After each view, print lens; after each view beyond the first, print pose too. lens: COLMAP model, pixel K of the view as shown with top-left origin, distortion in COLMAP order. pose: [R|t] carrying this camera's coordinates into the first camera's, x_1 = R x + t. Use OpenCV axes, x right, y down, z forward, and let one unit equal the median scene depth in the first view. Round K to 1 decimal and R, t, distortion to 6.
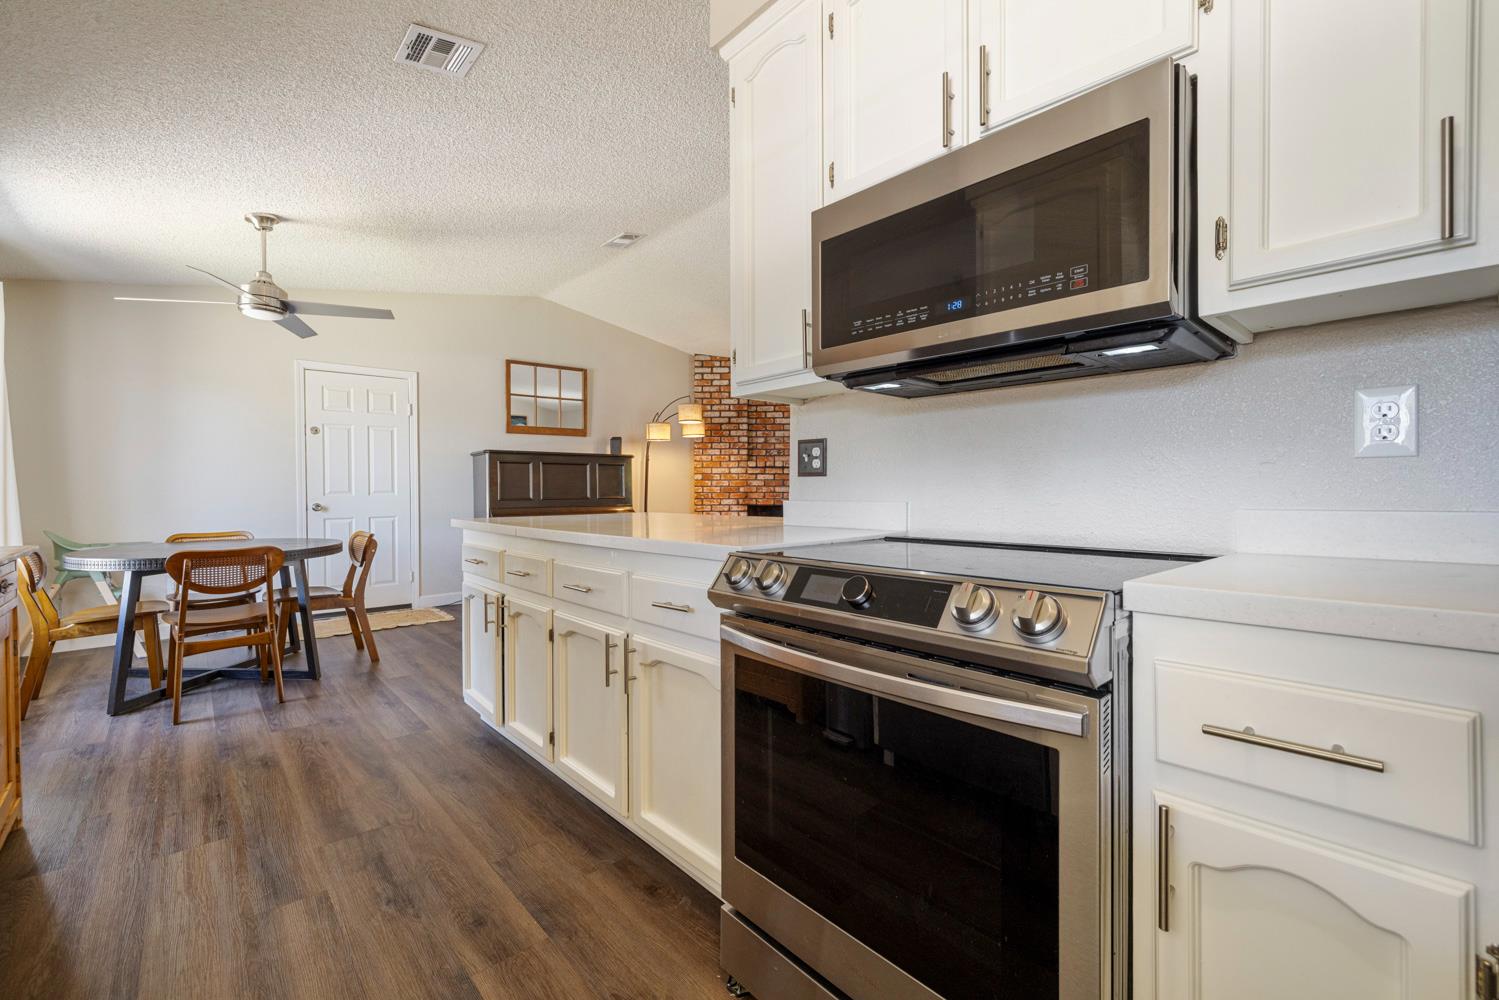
lens RADIAL K [[627.3, 0, 747.2], [0, 627.3, 492.3], [0, 0, 1]] dist [-0.002157, 0.000567]
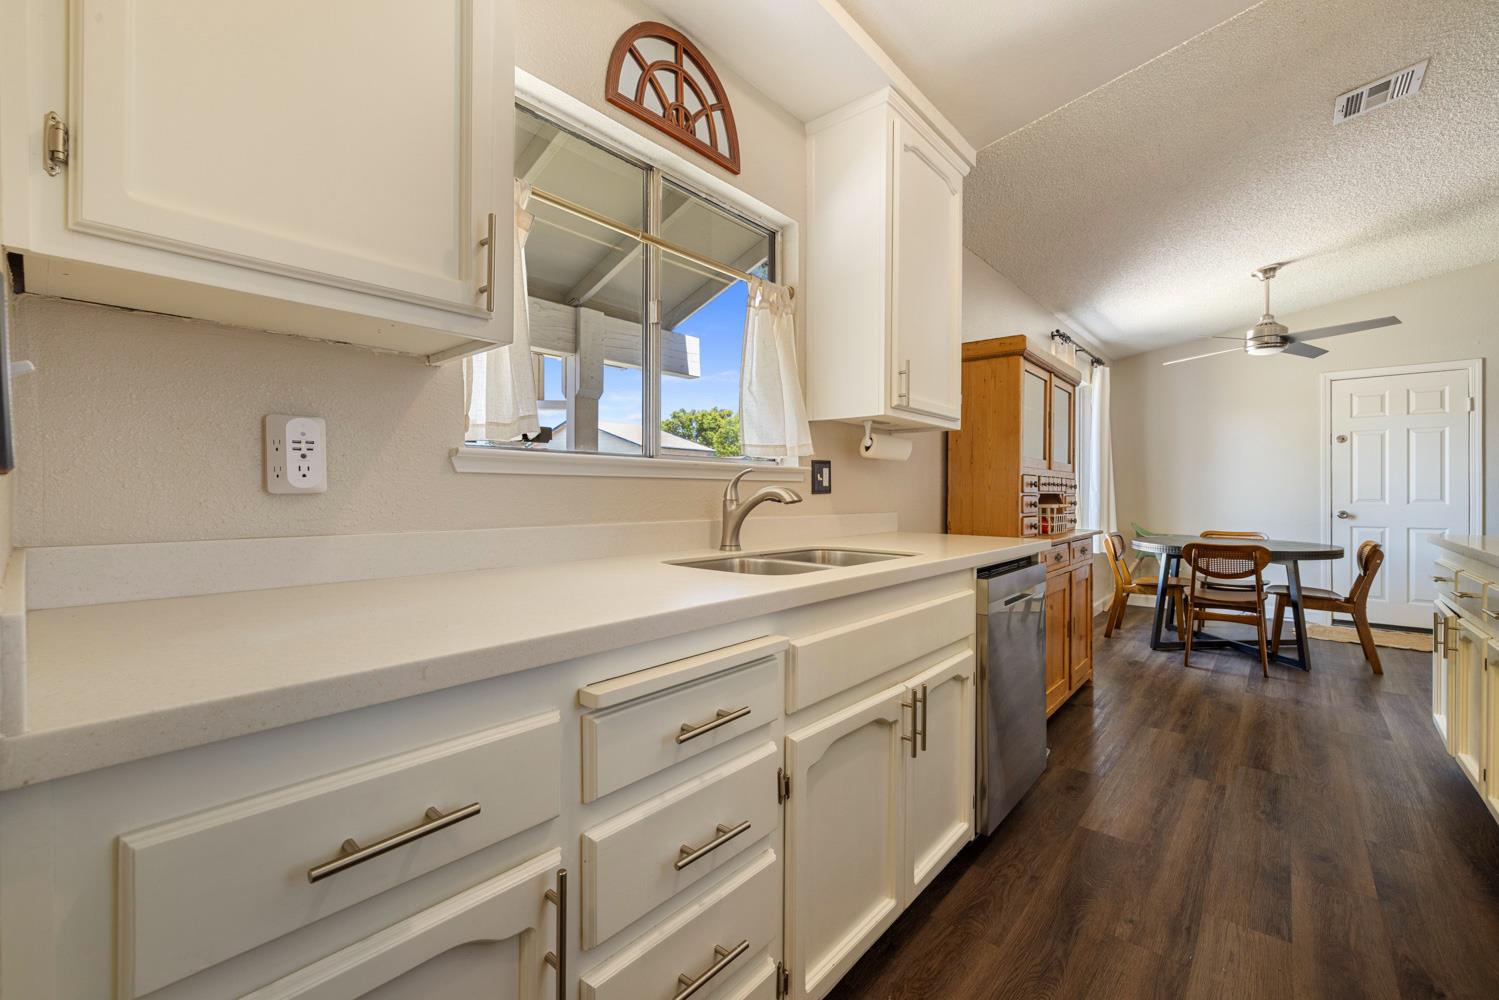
lens RADIAL K [[627.3, 0, 746.9], [0, 627.3, 492.0], [0, 0, 1]] dist [-0.002157, 0.000567]
pose [[0.130074, 0.006057, -0.991486, 0.320077], [-0.007197, 0.999961, 0.005164, -0.018247], [0.991478, 0.006464, 0.130112, -0.147015]]
